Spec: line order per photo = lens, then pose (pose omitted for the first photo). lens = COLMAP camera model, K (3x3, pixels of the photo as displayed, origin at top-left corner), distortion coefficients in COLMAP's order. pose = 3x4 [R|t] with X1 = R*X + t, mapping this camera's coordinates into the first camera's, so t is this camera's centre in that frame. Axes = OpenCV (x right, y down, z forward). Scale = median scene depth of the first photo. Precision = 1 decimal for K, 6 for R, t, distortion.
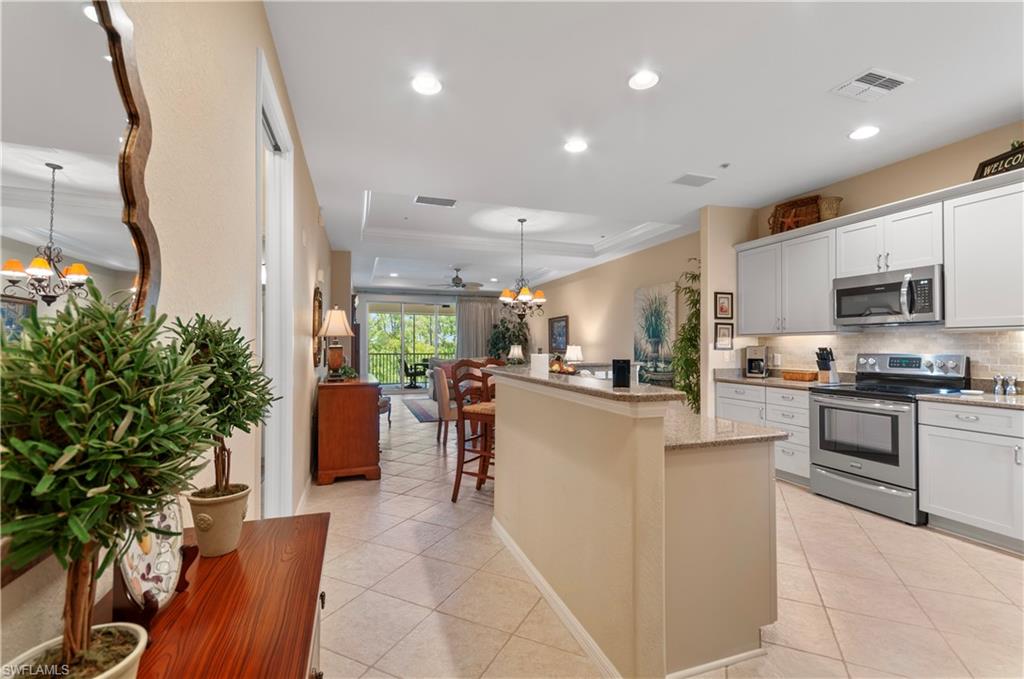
lens RADIAL K [[448.7, 0, 516.6], [0, 448.7, 342.6], [0, 0, 1]] dist [0.003954, 0.000263]
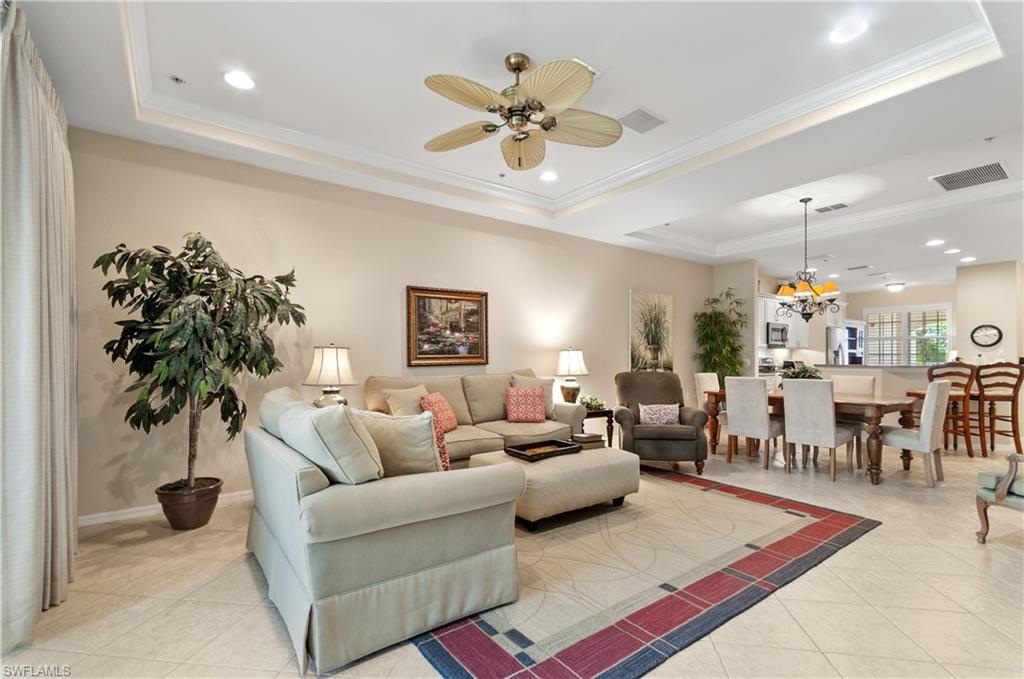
lens RADIAL K [[462.6, 0, 512.4], [0, 462.6, 354.7], [0, 0, 1]] dist [0.002984, 0.000684]
pose [[-0.288011, 0.004962, 0.957614, -0.824735], [-0.009596, 0.999921, -0.008067, 0.032196], [-0.957579, -0.011513, -0.287941, 2.235923]]
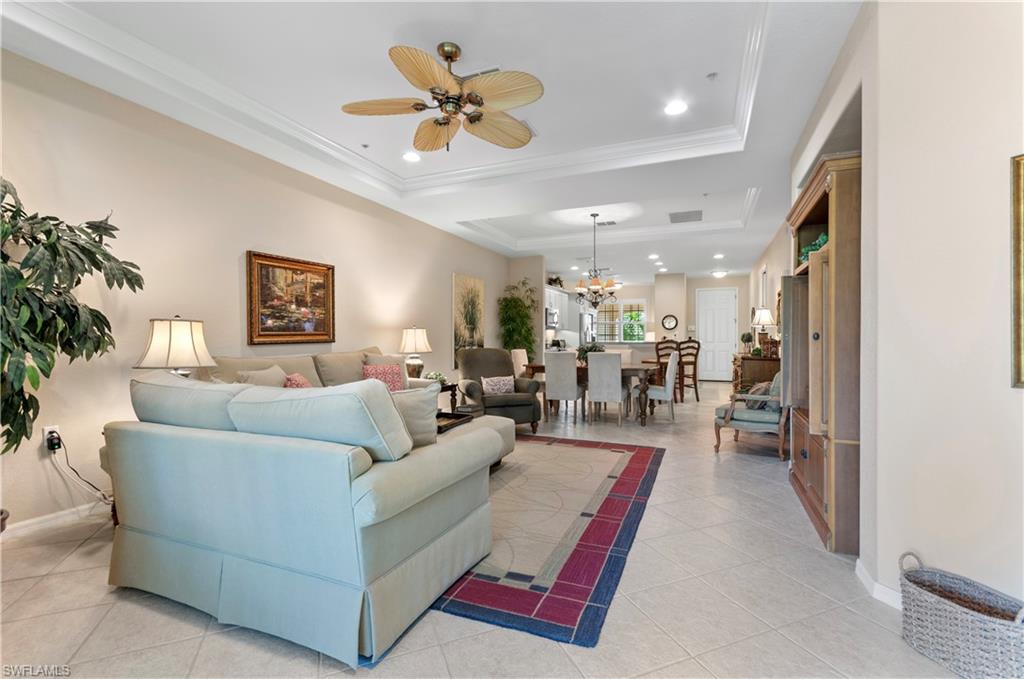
lens RADIAL K [[453.0, 0, 521.0], [0, 453.0, 340.9], [0, 0, 1]] dist [-0.001737, -0.000014]
pose [[-0.744581, -0.005389, 0.667510, -0.741028], [-0.007873, 0.999969, -0.000709, 0.040692], [-0.667485, -0.005783, -0.744600, 2.445058]]
